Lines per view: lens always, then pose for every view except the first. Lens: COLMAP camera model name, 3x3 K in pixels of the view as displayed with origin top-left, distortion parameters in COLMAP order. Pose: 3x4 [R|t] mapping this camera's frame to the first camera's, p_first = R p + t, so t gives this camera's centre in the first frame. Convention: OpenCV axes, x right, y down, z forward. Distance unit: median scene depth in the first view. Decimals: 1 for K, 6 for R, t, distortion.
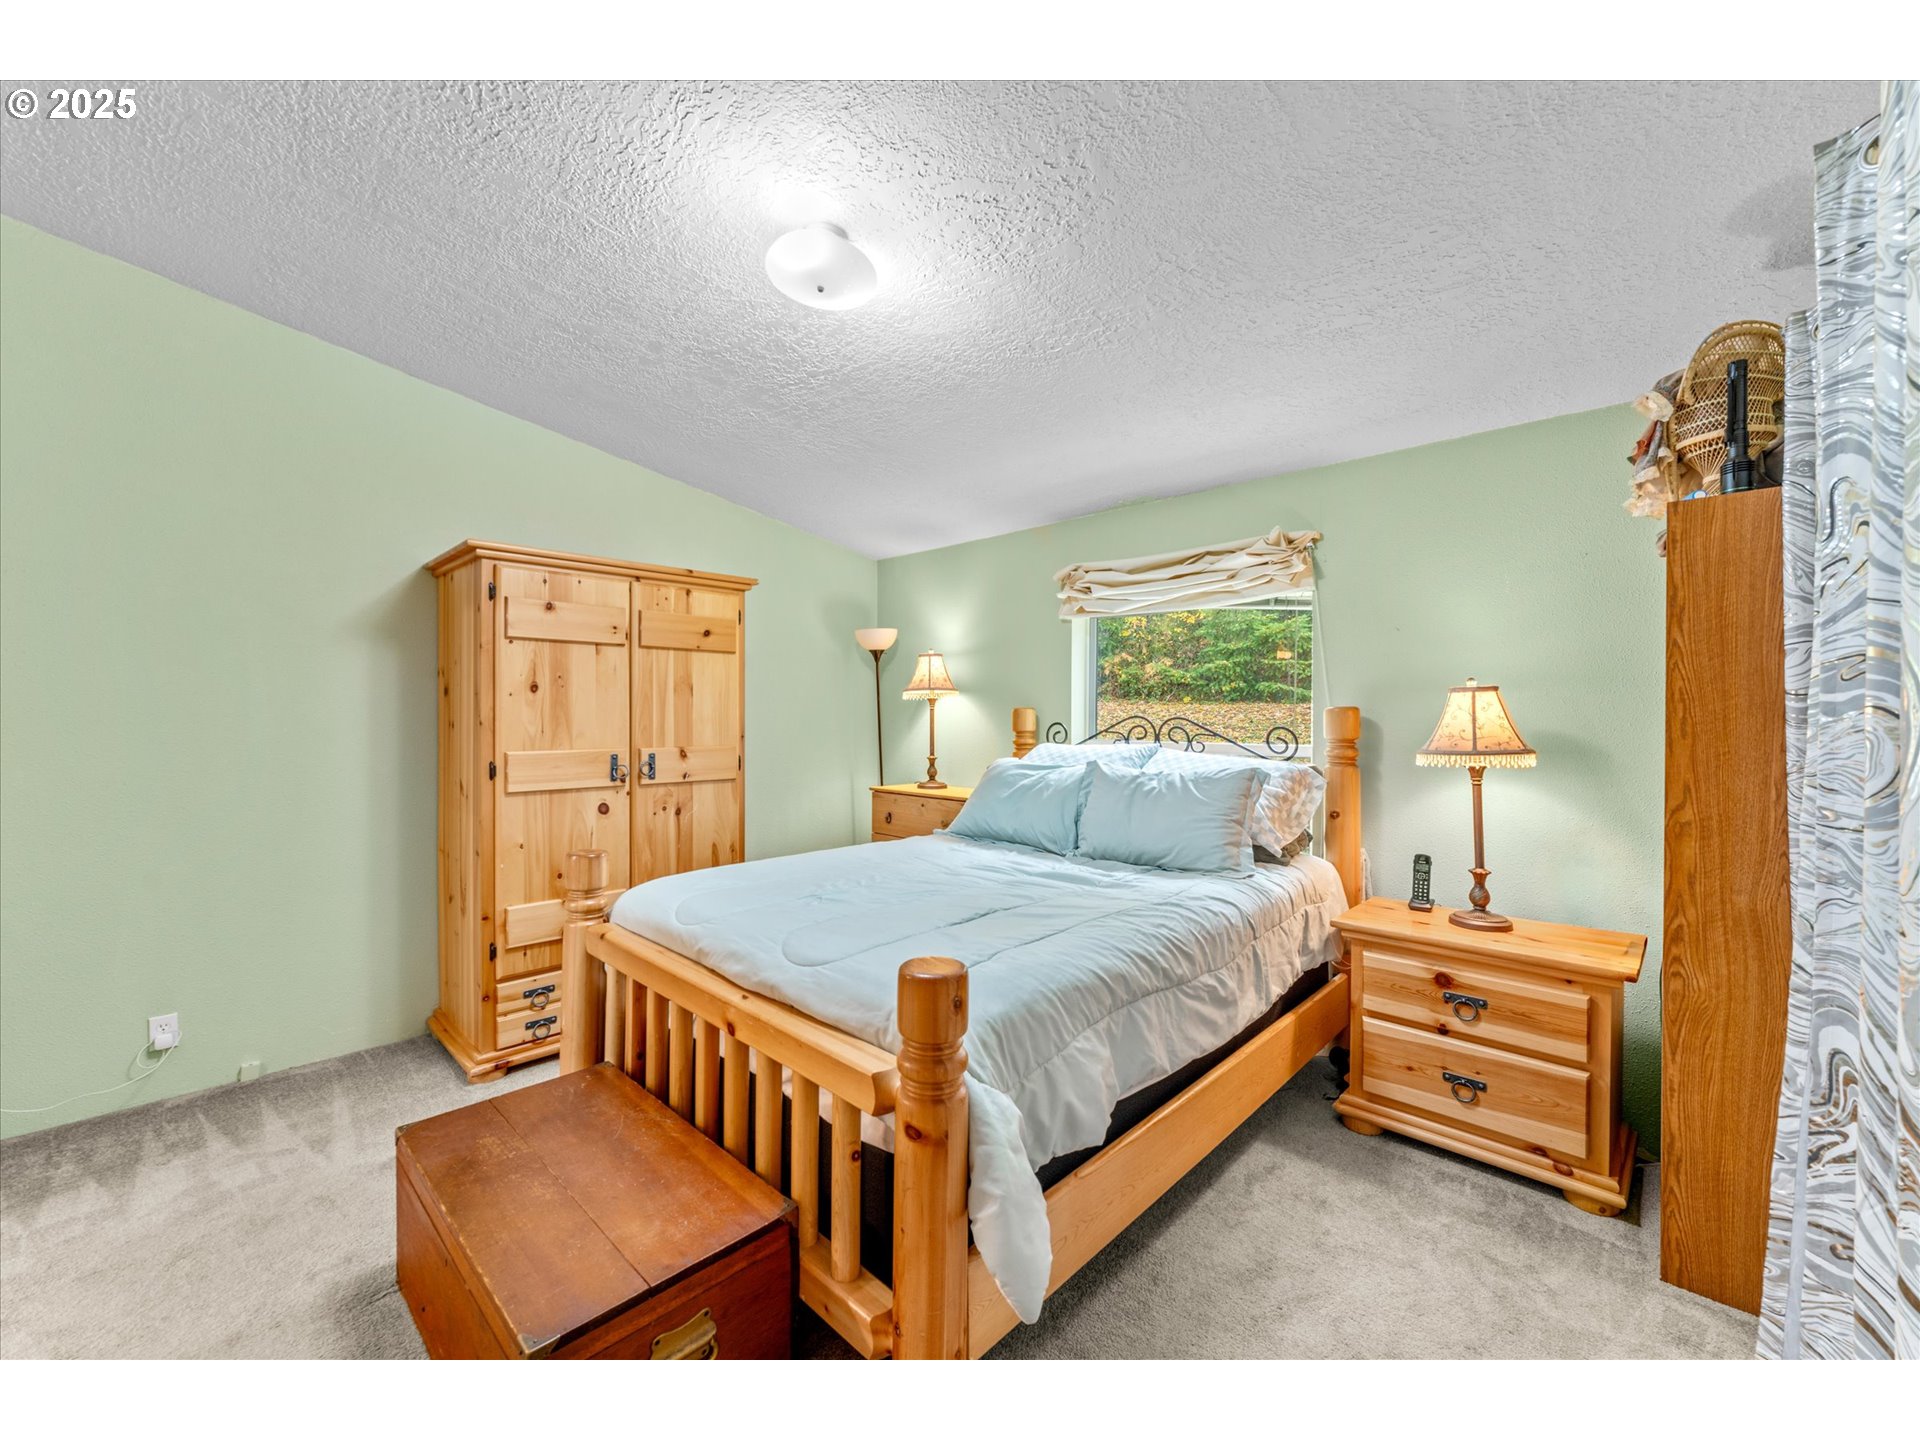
lens RADIAL K [[766.6, 0, 960.0], [0, 766.6, 720.0], [0, 0, 1]] dist [0.001661, 0.000000]
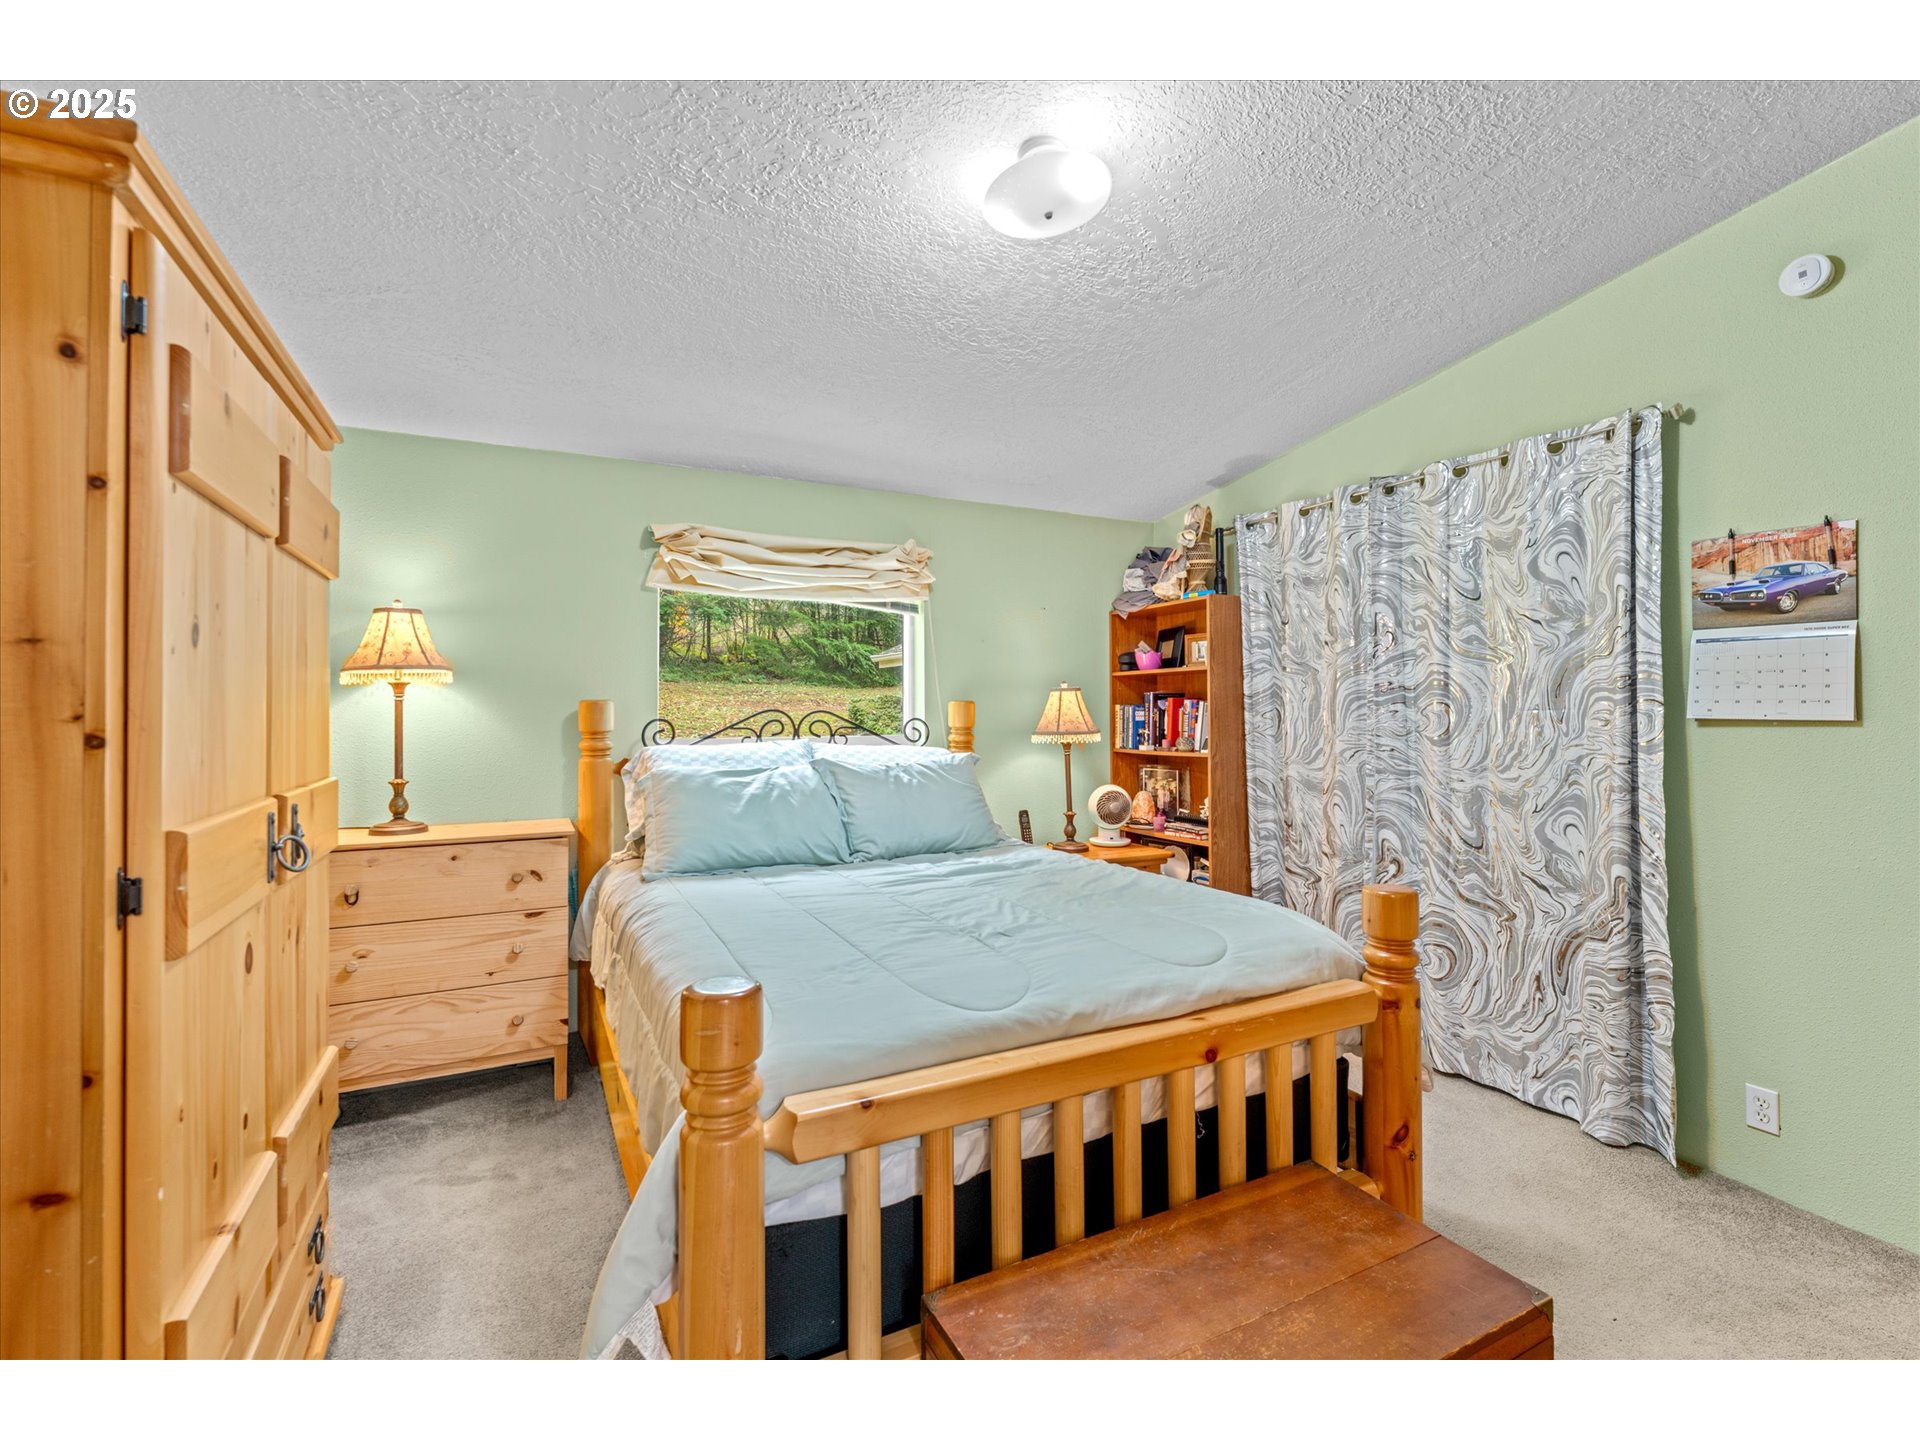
lens RADIAL K [[862.0, 0, 954.4], [0, 862.0, 700.3], [0, 0, 1]] dist [-0.001229, -0.000219]
pose [[0.332697, 0.006022, 0.943014, -0.738904], [0.011087, 0.999886, -0.010296, -0.003785], [-0.942968, 0.013881, 0.332592, 0.513146]]
